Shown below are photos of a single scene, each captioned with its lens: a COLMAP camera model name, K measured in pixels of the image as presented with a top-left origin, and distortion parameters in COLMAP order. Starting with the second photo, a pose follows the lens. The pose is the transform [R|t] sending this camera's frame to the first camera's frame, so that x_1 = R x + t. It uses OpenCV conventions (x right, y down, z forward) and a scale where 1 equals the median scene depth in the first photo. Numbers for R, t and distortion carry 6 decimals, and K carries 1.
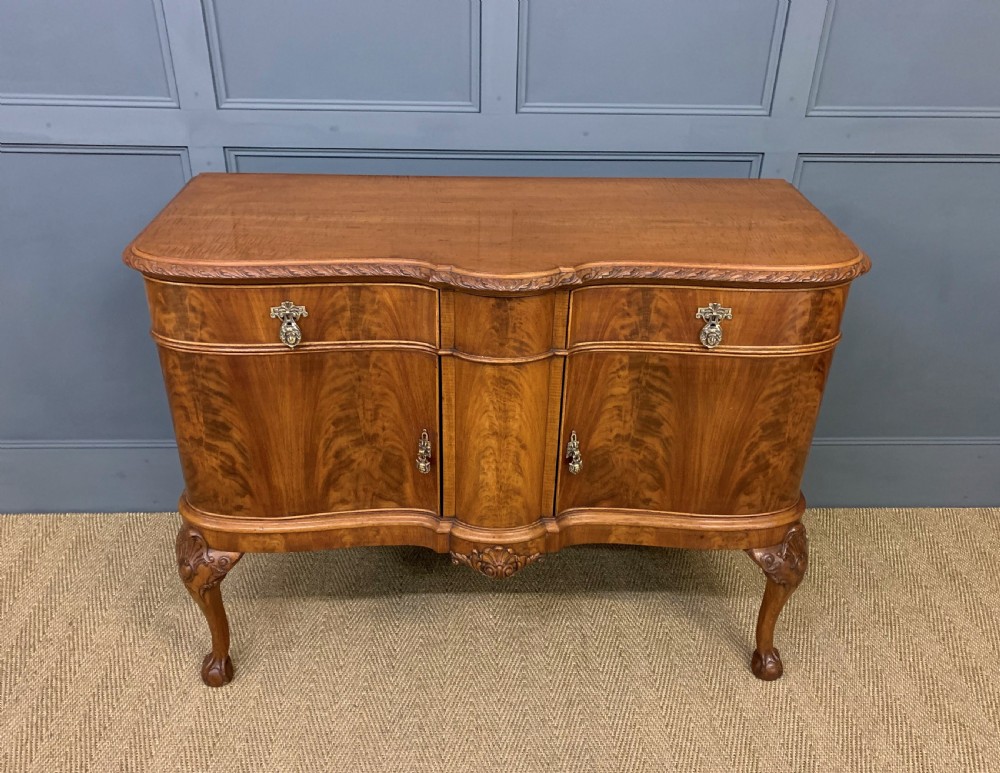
lens RADIAL K [[873.9, 0, 506.2], [0, 873.9, 429.1], [0, 0, 1]] dist [0.076297, -0.112324]
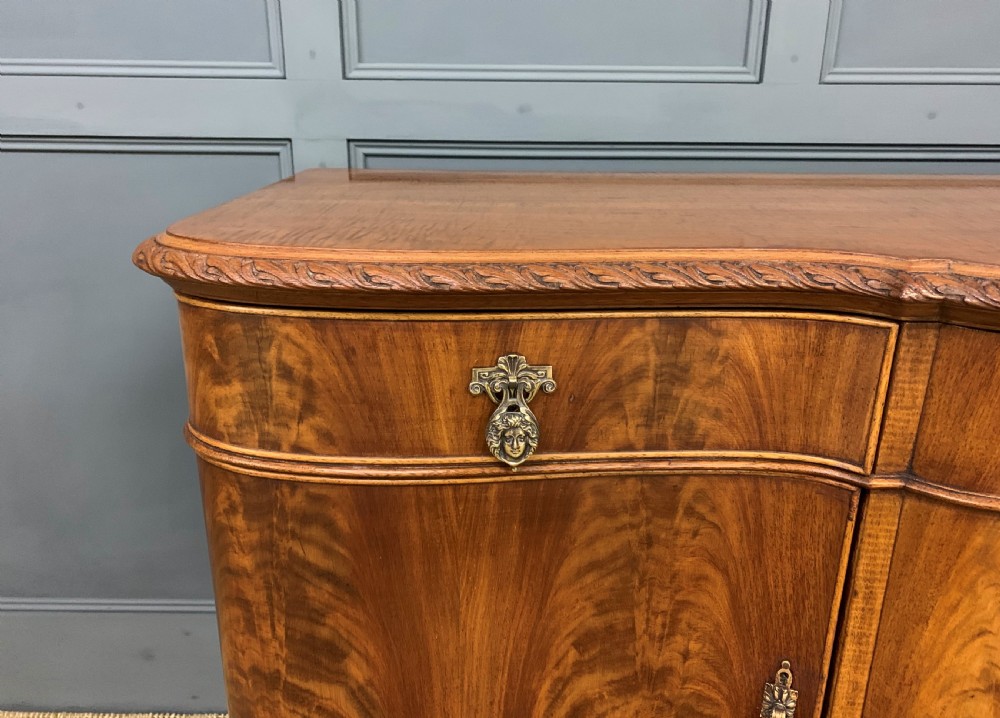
lens RADIAL K [[785.7, 0, 498.1], [0, 785.7, 345.5], [0, 0, 1]] dist [0.042227, -0.035609]
pose [[0.998310, 0.002783, -0.058051, -0.206042], [-0.016017, 0.973346, -0.228780, -0.057497], [0.055867, 0.229323, 0.971746, 0.565475]]
